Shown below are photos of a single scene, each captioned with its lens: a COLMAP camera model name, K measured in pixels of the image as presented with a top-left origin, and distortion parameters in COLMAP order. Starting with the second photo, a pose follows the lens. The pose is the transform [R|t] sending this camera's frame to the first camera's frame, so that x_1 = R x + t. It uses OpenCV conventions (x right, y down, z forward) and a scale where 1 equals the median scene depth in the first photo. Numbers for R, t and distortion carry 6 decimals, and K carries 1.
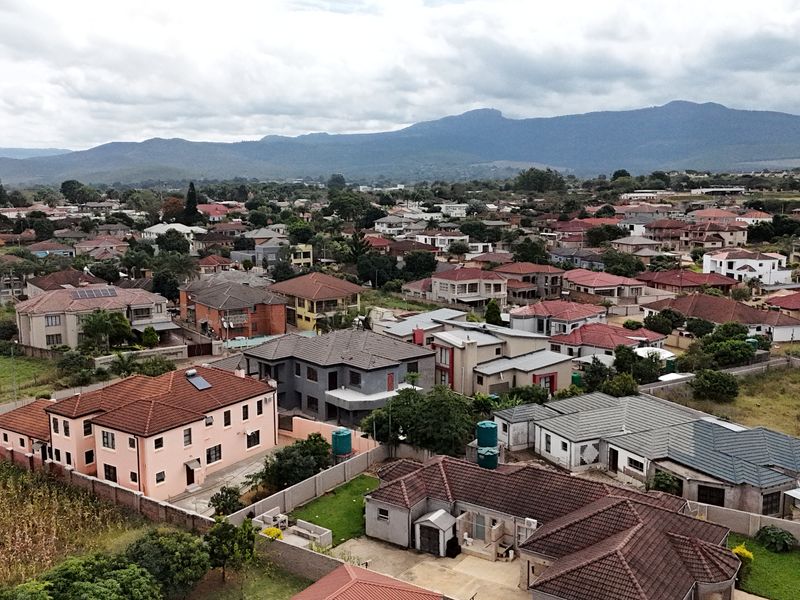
lens RADIAL K [[778.0, 0, 400.0], [0, 778.0, 300.0], [0, 0, 1]] dist [0.126034, -0.222281]
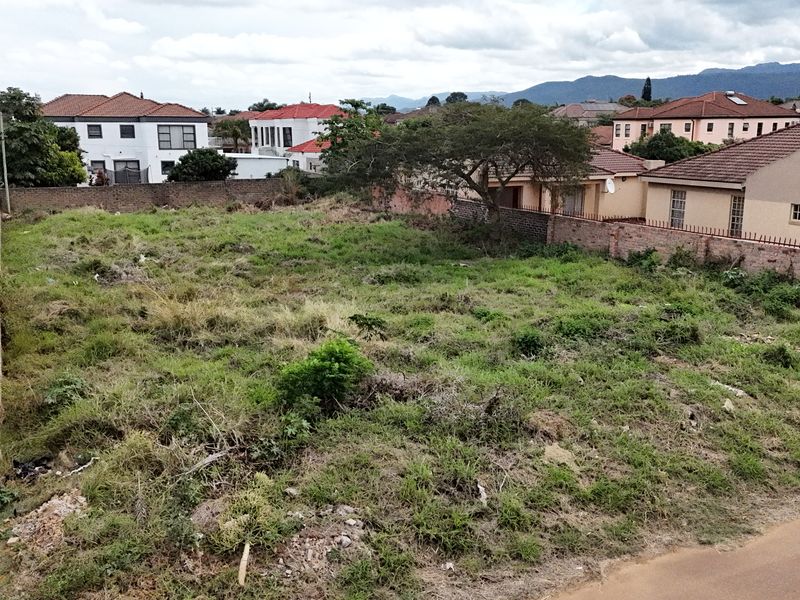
lens RADIAL K [[778.0, 0, 400.0], [0, 778.0, 300.0], [0, 0, 1]] dist [0.126034, -0.222281]
pose [[0.867463, 0.105708, -0.486142, -0.048063], [-0.070848, 0.993455, 0.089600, 0.194488], [0.492432, -0.043282, 0.869274, -0.181034]]
